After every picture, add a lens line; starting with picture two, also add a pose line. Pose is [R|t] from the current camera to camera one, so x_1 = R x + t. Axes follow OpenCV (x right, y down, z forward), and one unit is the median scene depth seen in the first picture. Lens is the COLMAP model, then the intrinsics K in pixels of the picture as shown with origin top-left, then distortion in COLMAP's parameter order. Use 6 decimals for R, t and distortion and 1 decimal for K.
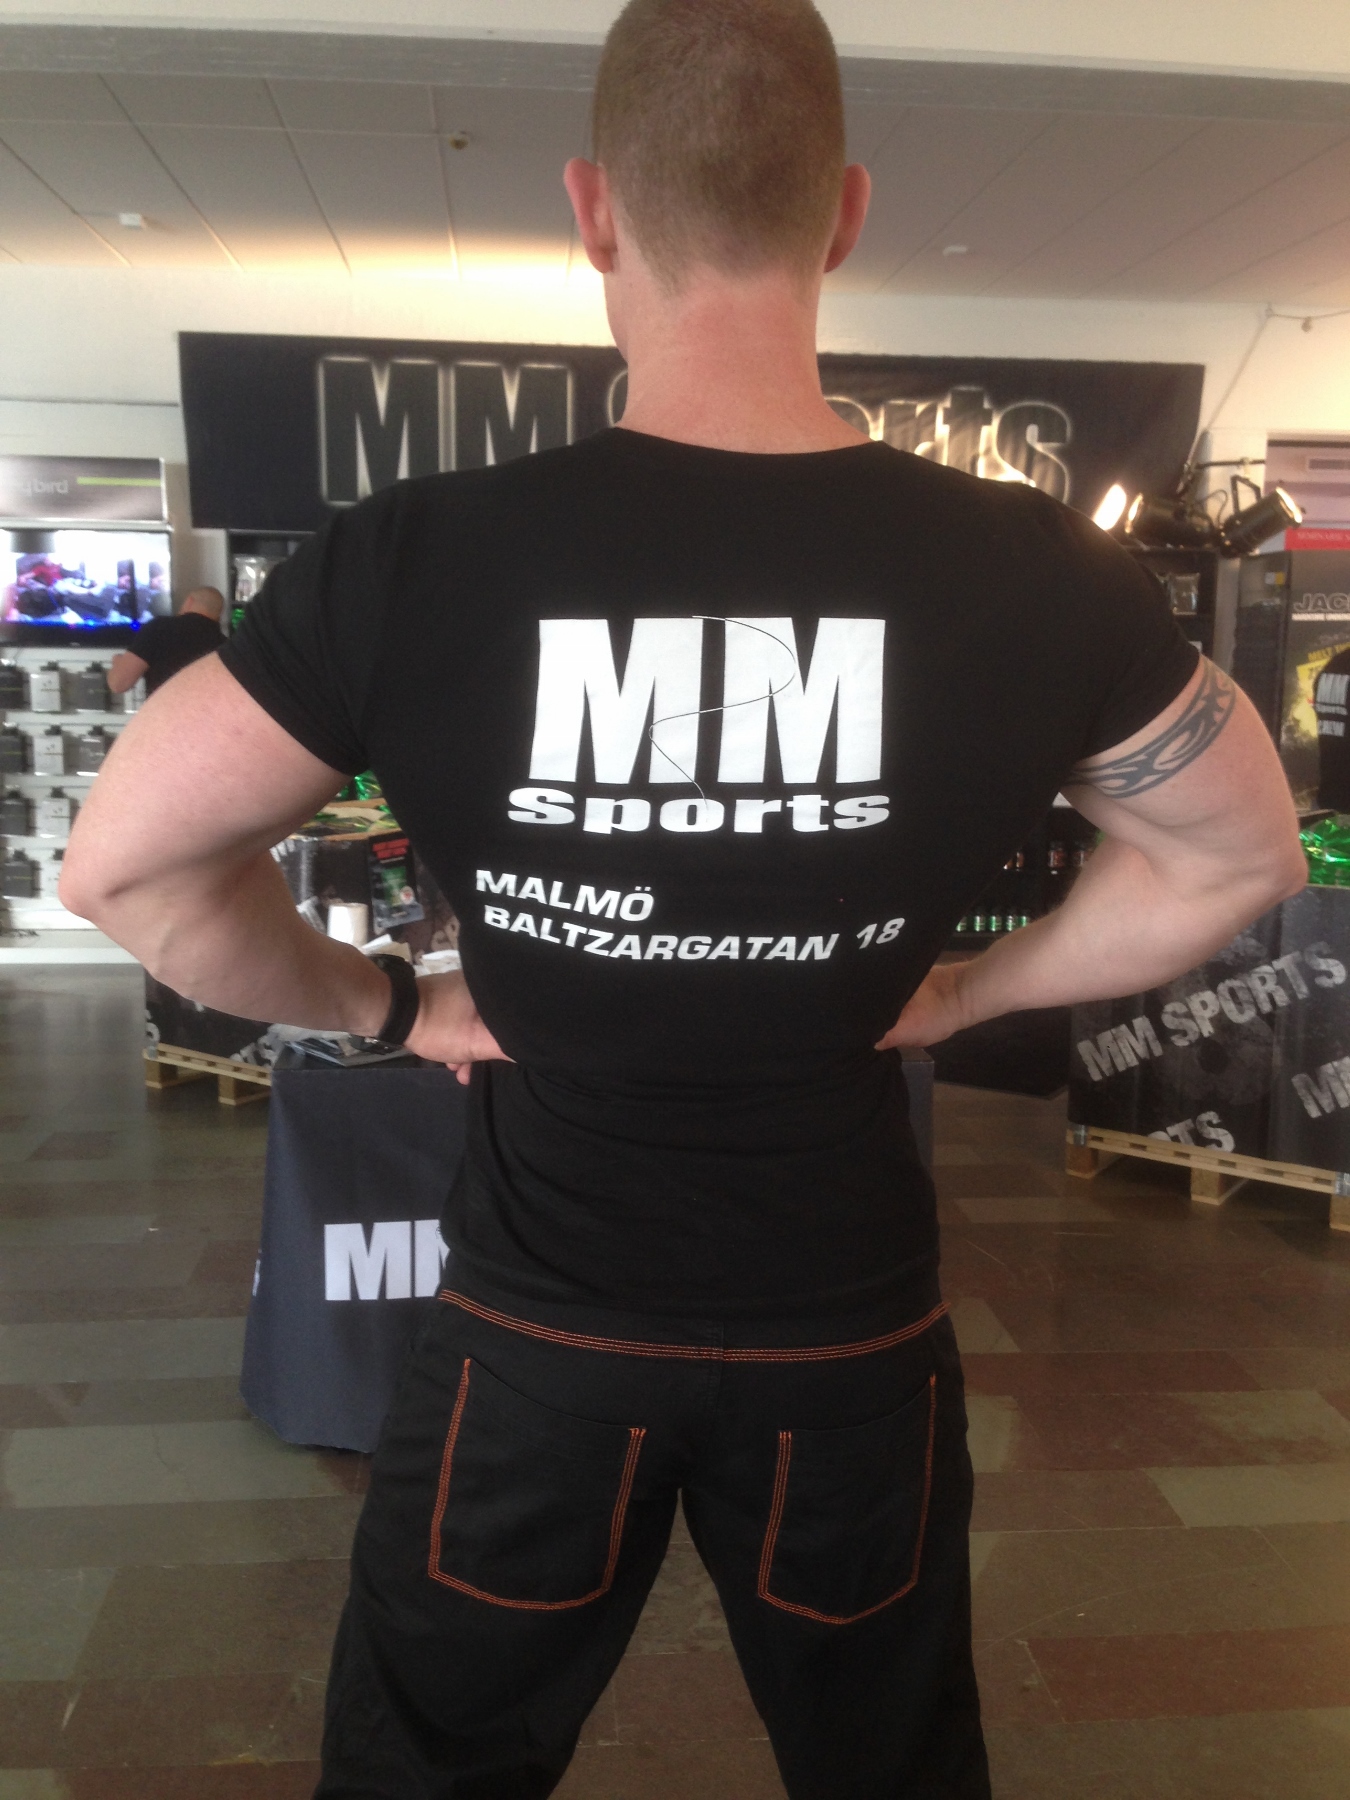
lens RADIAL K [[1759.6, 0, 663.3], [0, 1759.6, 892.6], [0, 0, 1]] dist [0.066825, 0.000000]
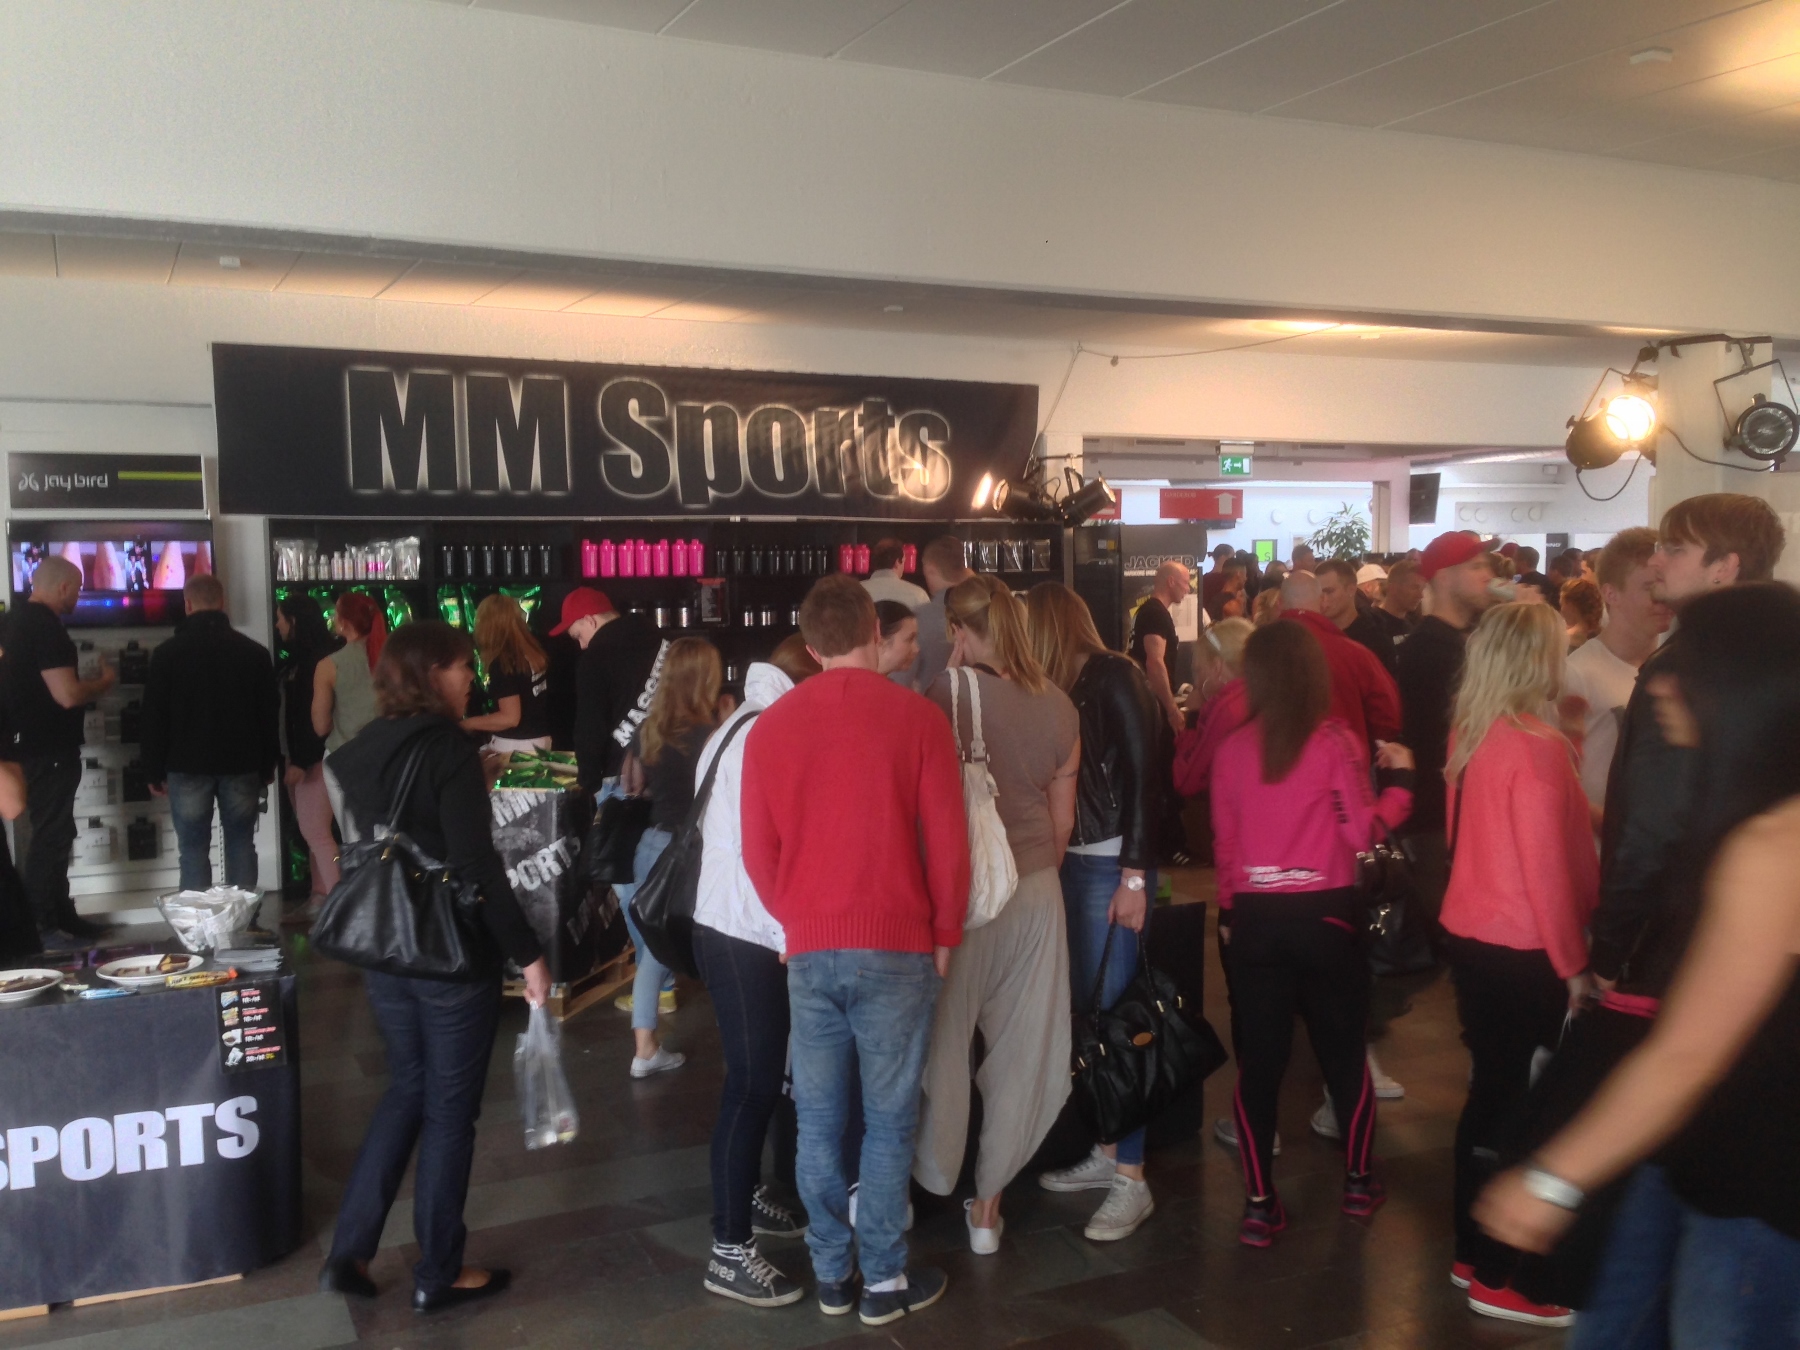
lens RADIAL K [[1759.6, 0, 907.6], [0, 1759.6, 672.1], [0, 0, 1]] dist [0.066825, 0.000000]
pose [[0.929447, -0.046734, 0.365985, -0.281389], [0.070412, 0.996182, -0.051610, -0.021173], [-0.362176, 0.073738, 0.929189, -0.175361]]
